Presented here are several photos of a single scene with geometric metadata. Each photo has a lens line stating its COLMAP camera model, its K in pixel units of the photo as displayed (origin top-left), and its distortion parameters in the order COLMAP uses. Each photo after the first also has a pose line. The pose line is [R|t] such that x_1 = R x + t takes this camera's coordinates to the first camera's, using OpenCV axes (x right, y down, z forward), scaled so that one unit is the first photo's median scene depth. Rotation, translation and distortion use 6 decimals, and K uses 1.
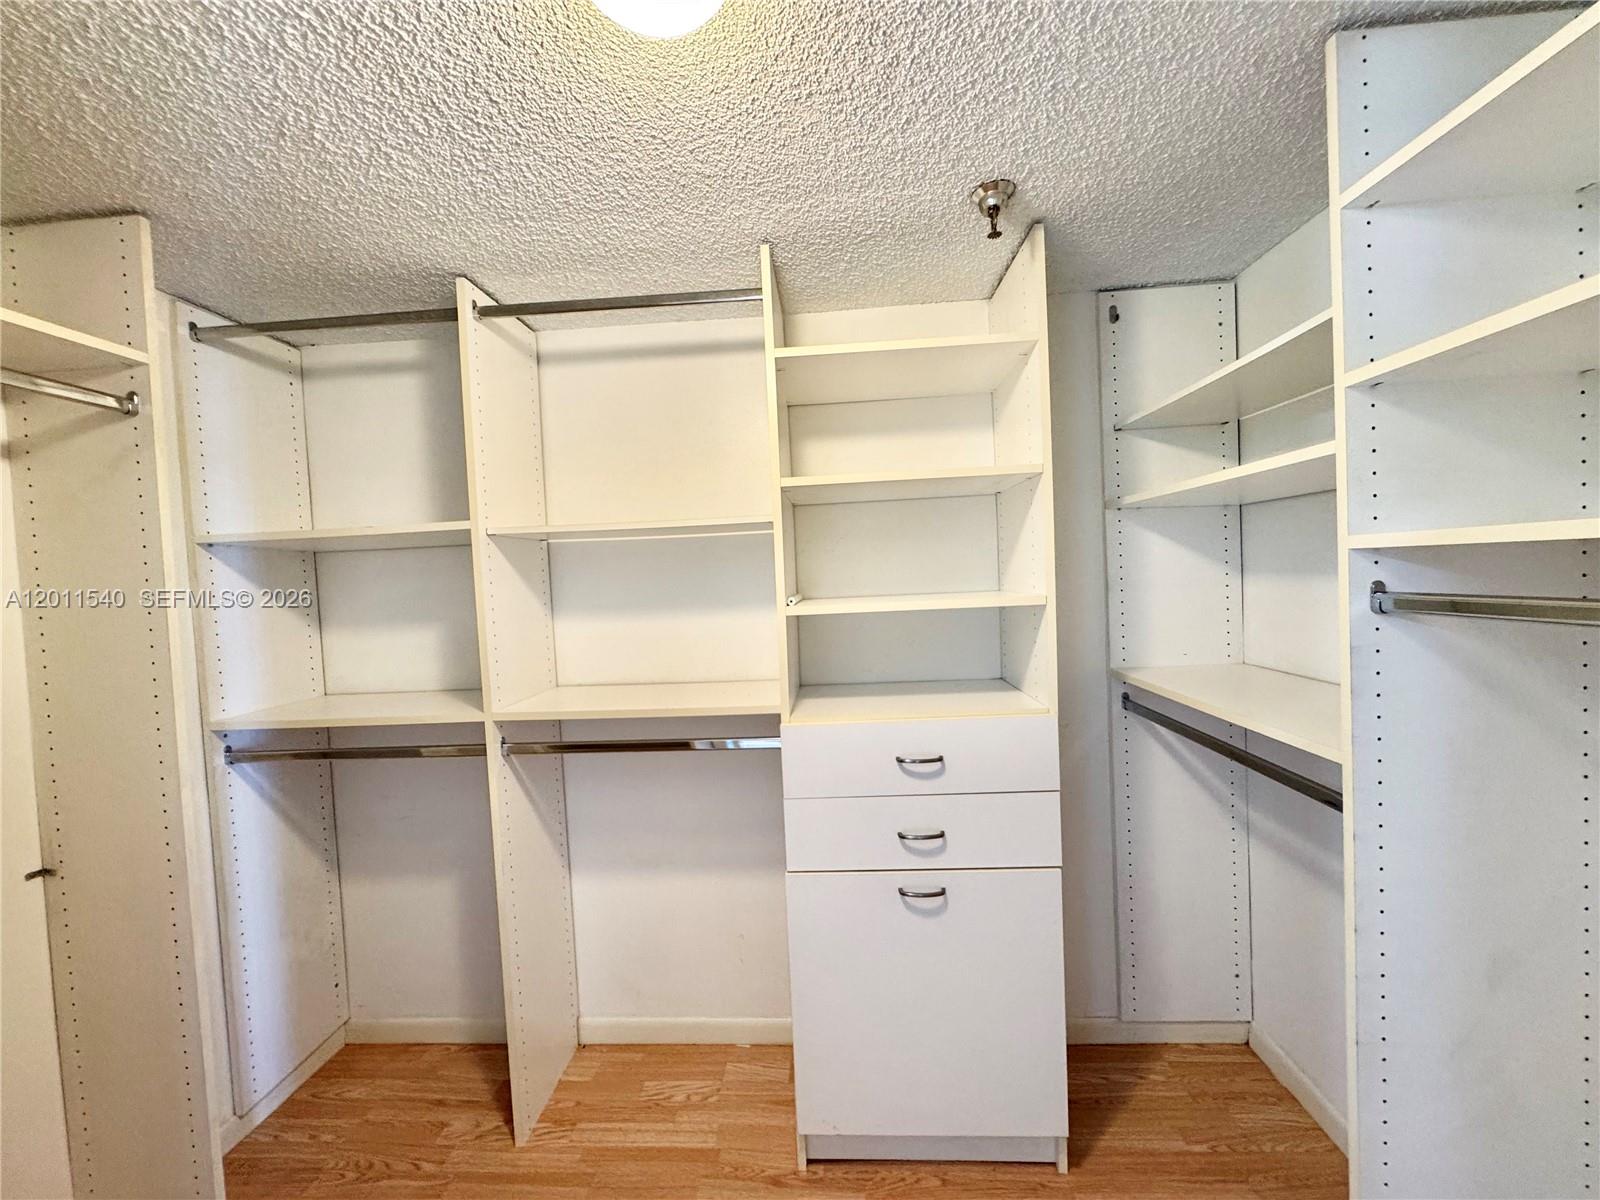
lens RADIAL K [[643.0, 0, 808.4], [0, 643.0, 598.3], [0, 0, 1]] dist [0.000636, -0.000149]
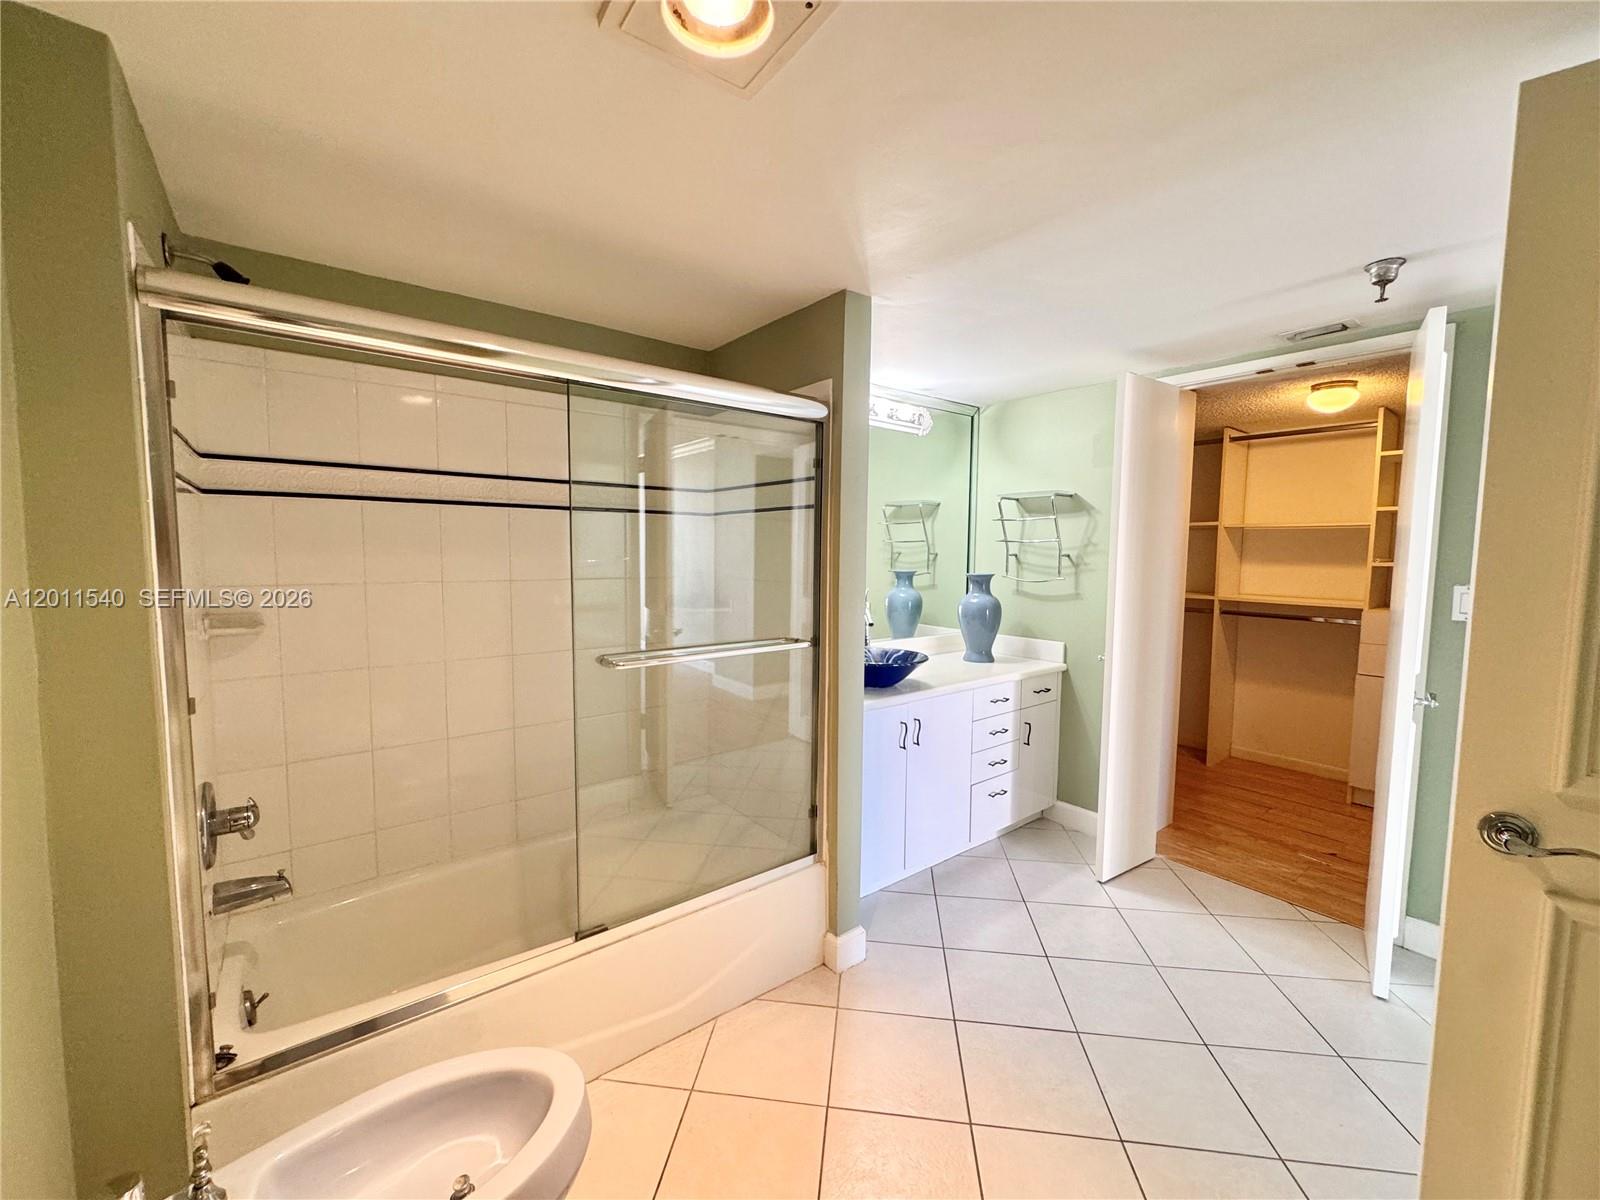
lens RADIAL K [[643.0, 0, 802.9], [0, 643.0, 601.9], [0, 0, 1]] dist [0.000636, -0.000149]
pose [[0.686141, 0.116919, -0.718011, 0.225310], [-0.073494, 0.993091, 0.091481, 0.086380], [0.723747, -0.009999, 0.689993, -1.994353]]
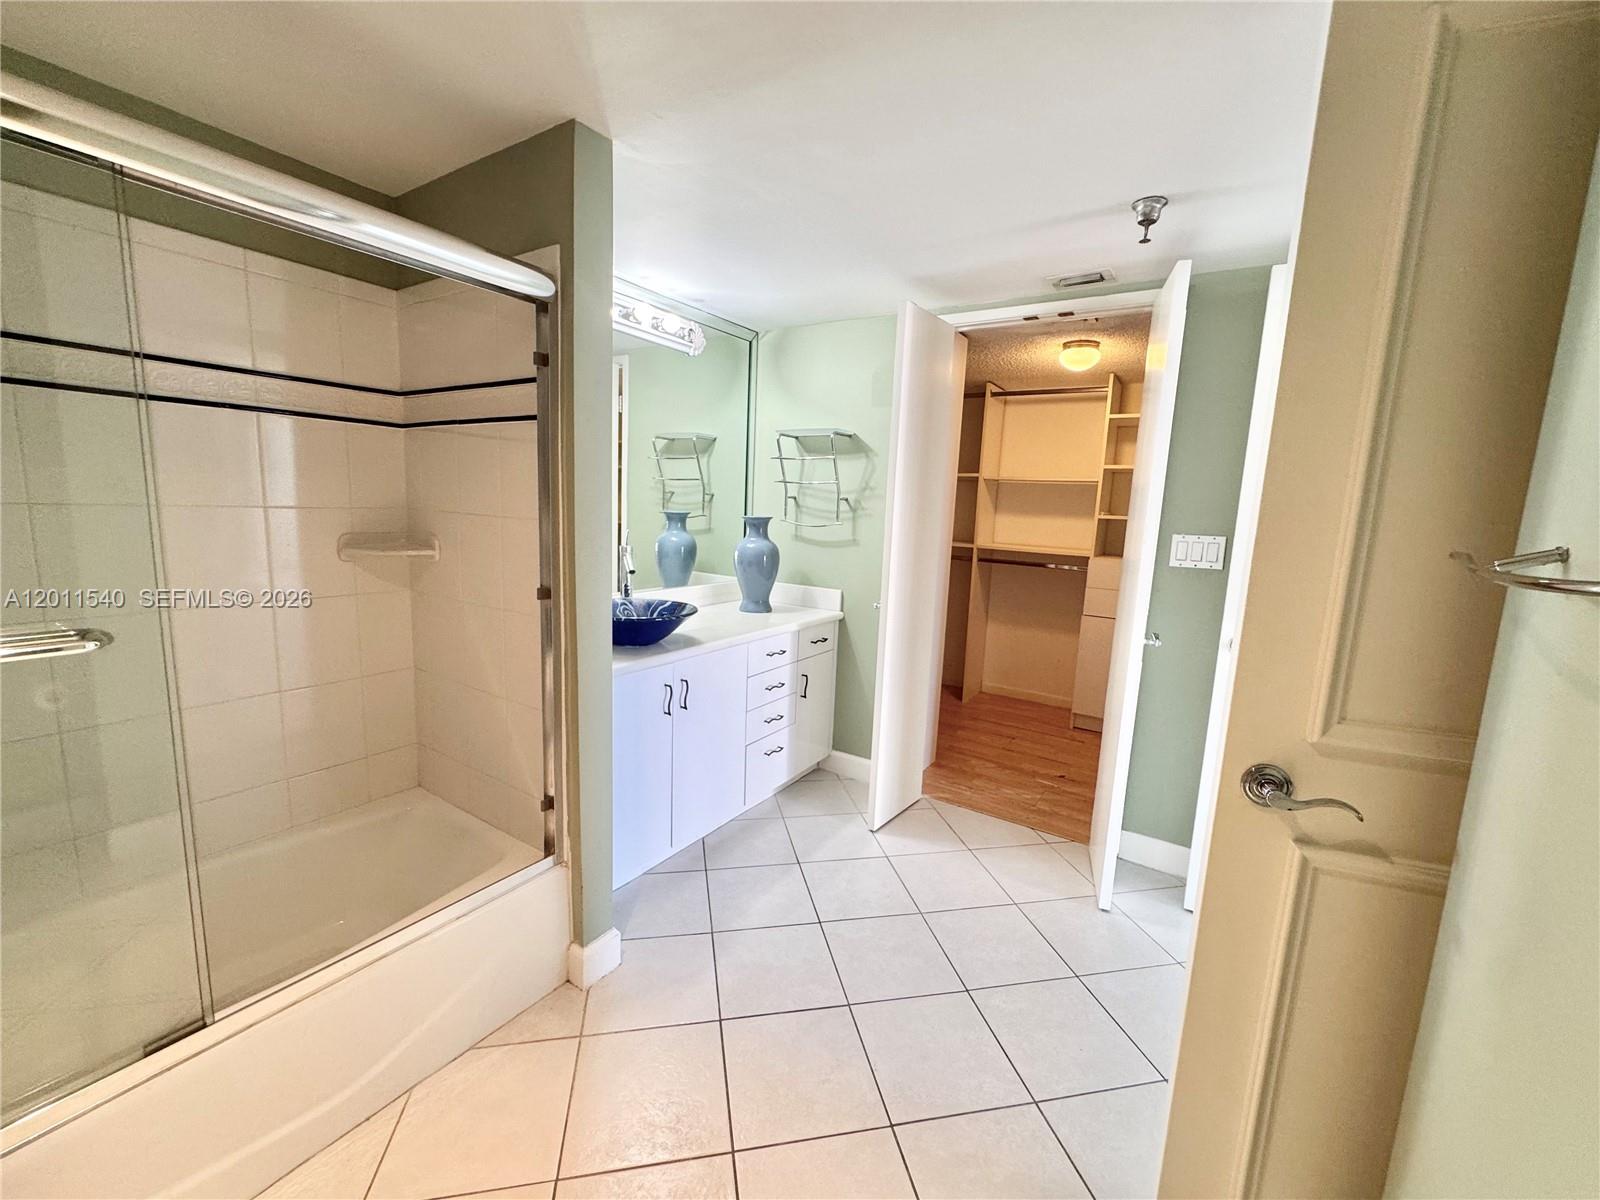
lens RADIAL K [[643.0, 0, 795.9], [0, 643.0, 599.1], [0, 0, 1]] dist [0.000636, -0.000149]
pose [[0.874048, 0.158701, -0.459187, 0.134064], [-0.106011, 0.984669, 0.138526, 0.108373], [0.474132, -0.072399, 0.877472, -1.790429]]
